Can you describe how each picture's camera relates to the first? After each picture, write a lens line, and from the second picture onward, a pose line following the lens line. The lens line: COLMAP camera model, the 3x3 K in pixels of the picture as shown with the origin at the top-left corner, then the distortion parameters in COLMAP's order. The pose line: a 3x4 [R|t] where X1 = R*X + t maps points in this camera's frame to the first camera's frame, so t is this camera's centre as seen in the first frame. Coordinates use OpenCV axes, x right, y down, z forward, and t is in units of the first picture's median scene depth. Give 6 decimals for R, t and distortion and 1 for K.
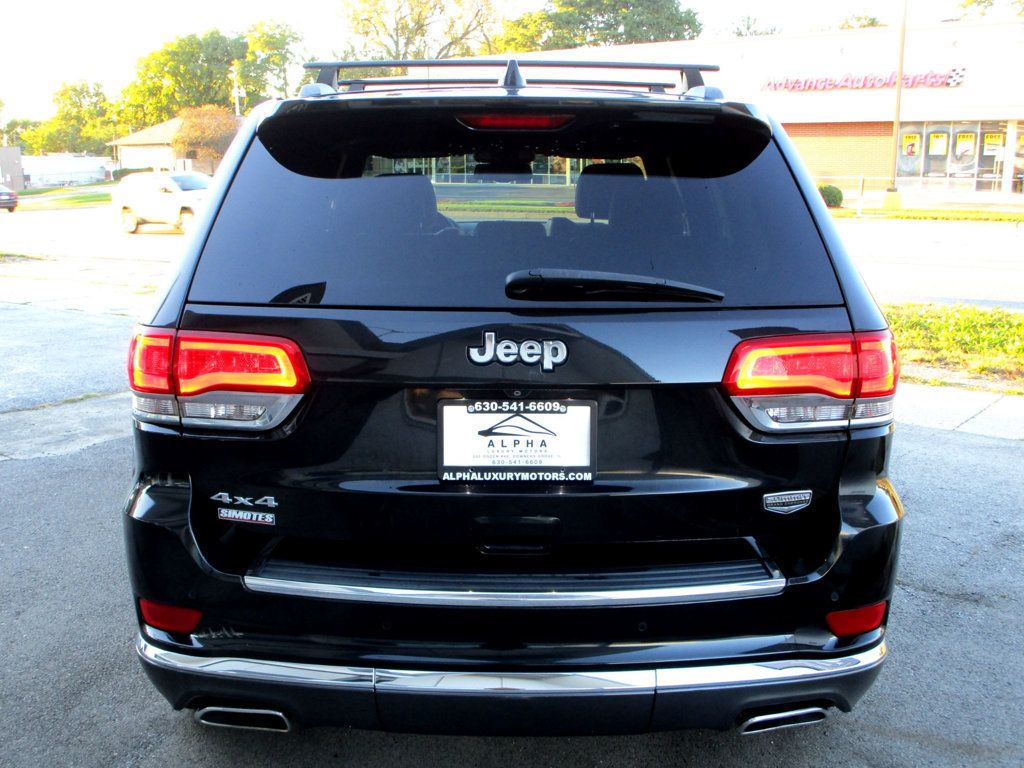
lens RADIAL K [[1102.6, 0, 512.0], [0, 1102.6, 384.0], [0, 0, 1]] dist [-0.025652, 0.007659]
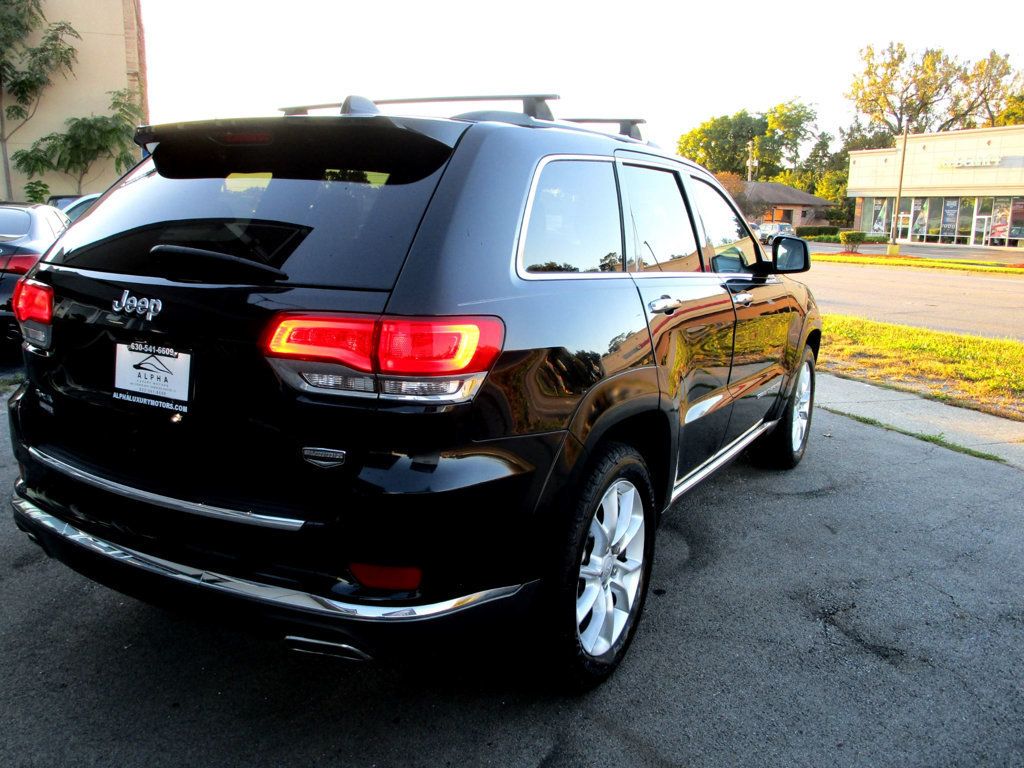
lens RADIAL K [[899.8, 0, 494.8], [0, 899.8, 381.7], [0, 0, 1]] dist [-0.043288, 0.027842]
pose [[0.857112, 0.116470, -0.501791, 0.869825], [-0.127192, 0.991794, 0.012947, -0.006624], [0.499181, 0.052726, 0.864892, 0.272079]]
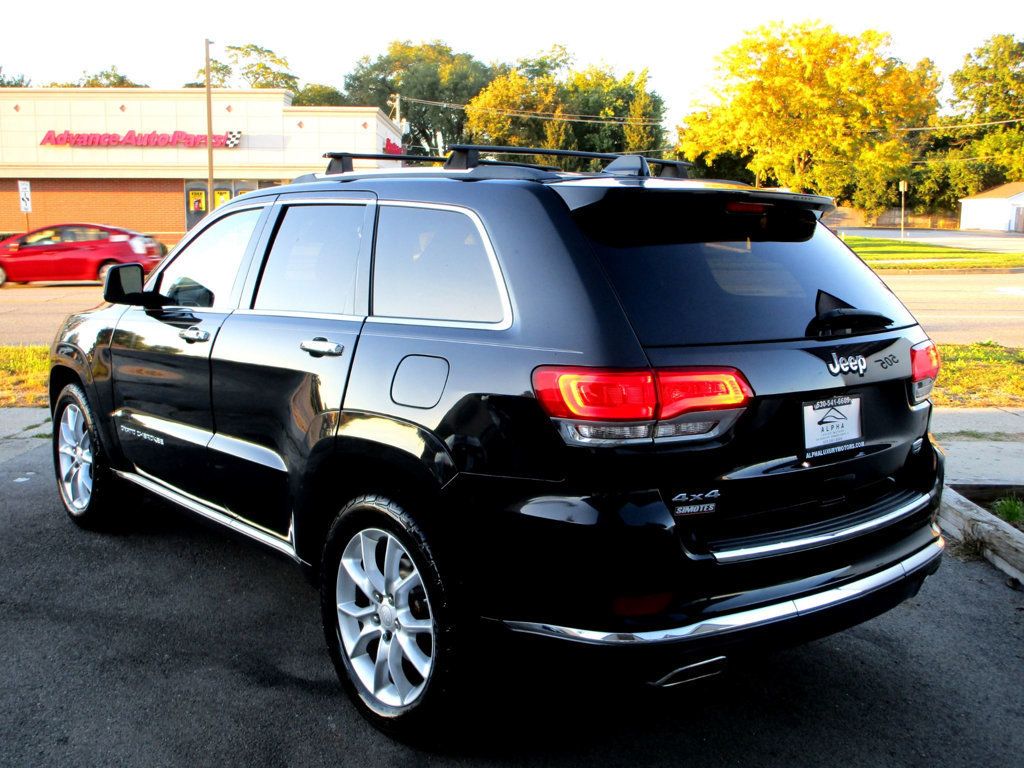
lens RADIAL K [[1102.6, 0, 512.0], [0, 1102.6, 384.0], [0, 0, 1]] dist [-0.025652, 0.007659]
pose [[0.775021, -0.086497, 0.625988, -1.210403], [0.115909, 0.993240, -0.006262, -0.043074], [-0.621215, 0.077410, 0.779808, 0.112458]]
